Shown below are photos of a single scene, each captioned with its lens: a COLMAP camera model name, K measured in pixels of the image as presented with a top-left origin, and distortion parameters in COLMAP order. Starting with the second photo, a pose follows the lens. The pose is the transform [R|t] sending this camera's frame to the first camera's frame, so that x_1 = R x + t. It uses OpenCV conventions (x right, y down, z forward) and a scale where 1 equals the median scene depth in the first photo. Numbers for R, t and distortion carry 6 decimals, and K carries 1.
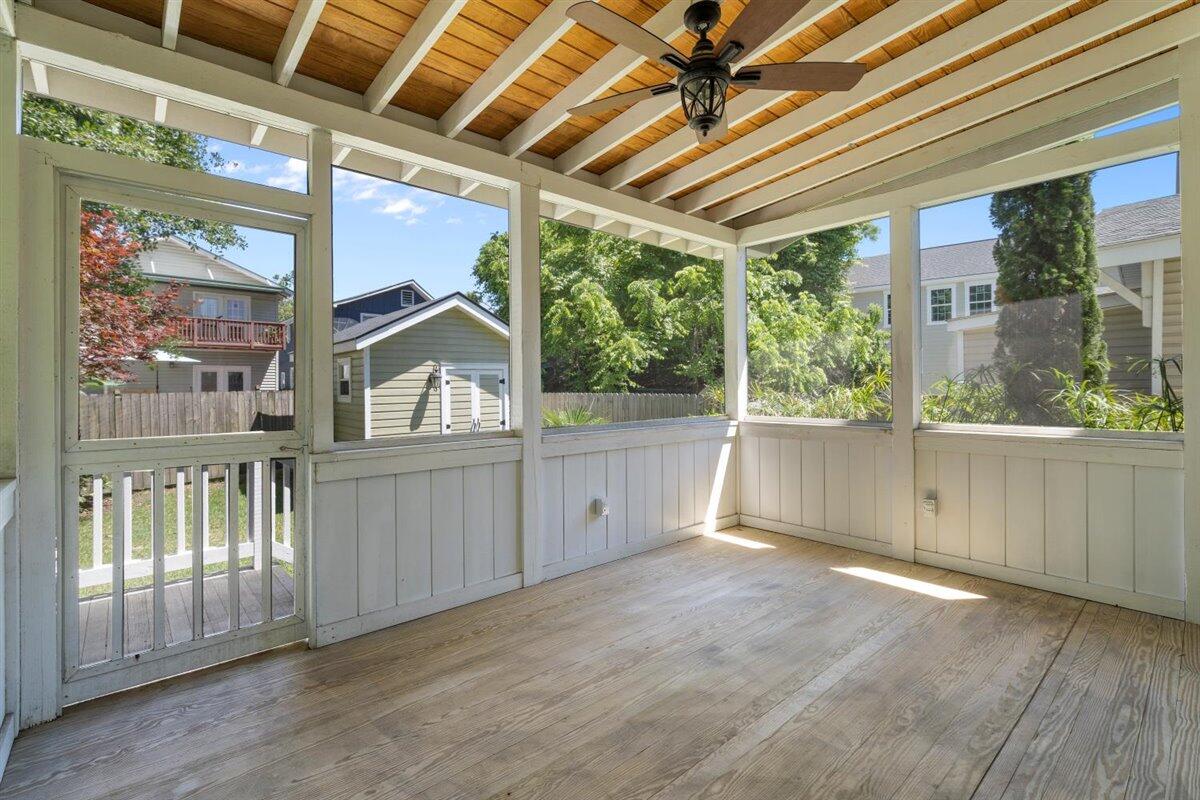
lens RADIAL K [[549.1, 0, 597.0], [0, 549.1, 391.7], [0, 0, 1]] dist [-0.002320, -0.000056]
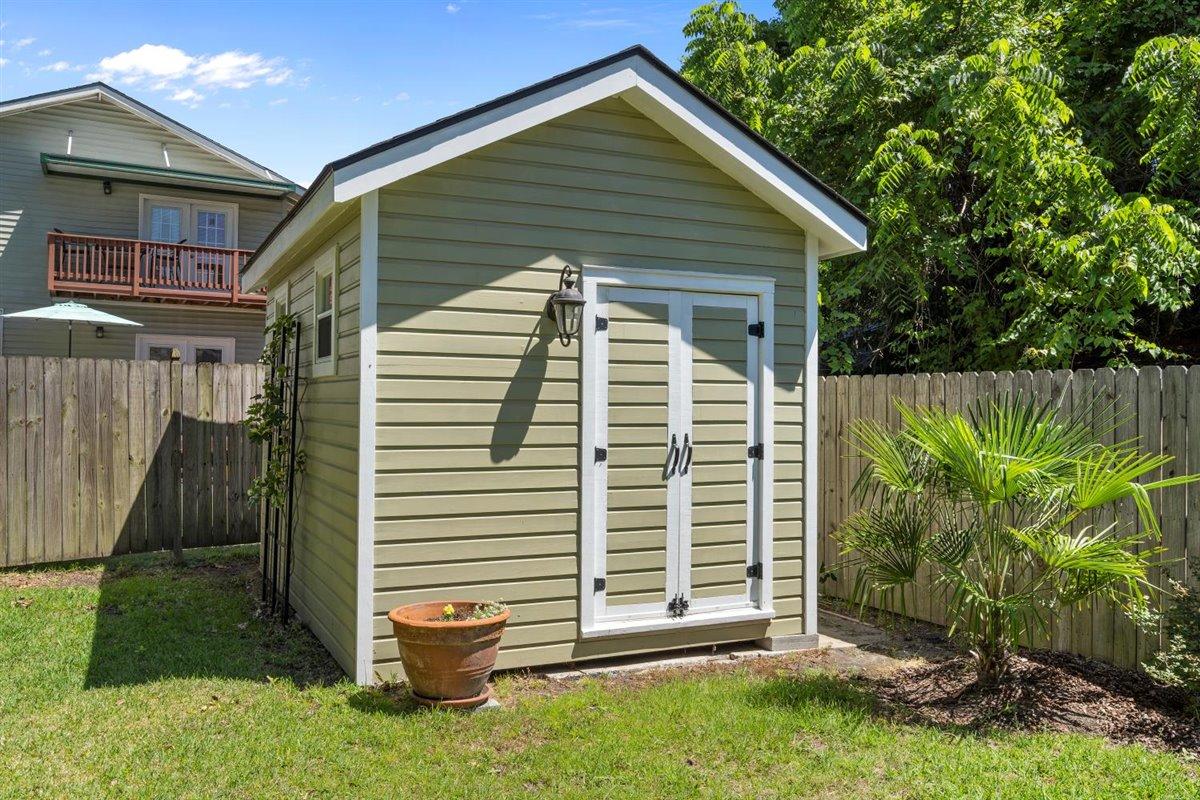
lens RADIAL K [[991.2, 0, 600.0], [0, 991.2, 400.0], [0, 0, 1]] dist [-0.066313, -0.001038]
pose [[0.964423, 0.017033, -0.263814, -0.104946], [-0.022494, 0.999590, -0.017694, 0.038340], [0.263404, 0.022998, 0.964411, 0.389066]]
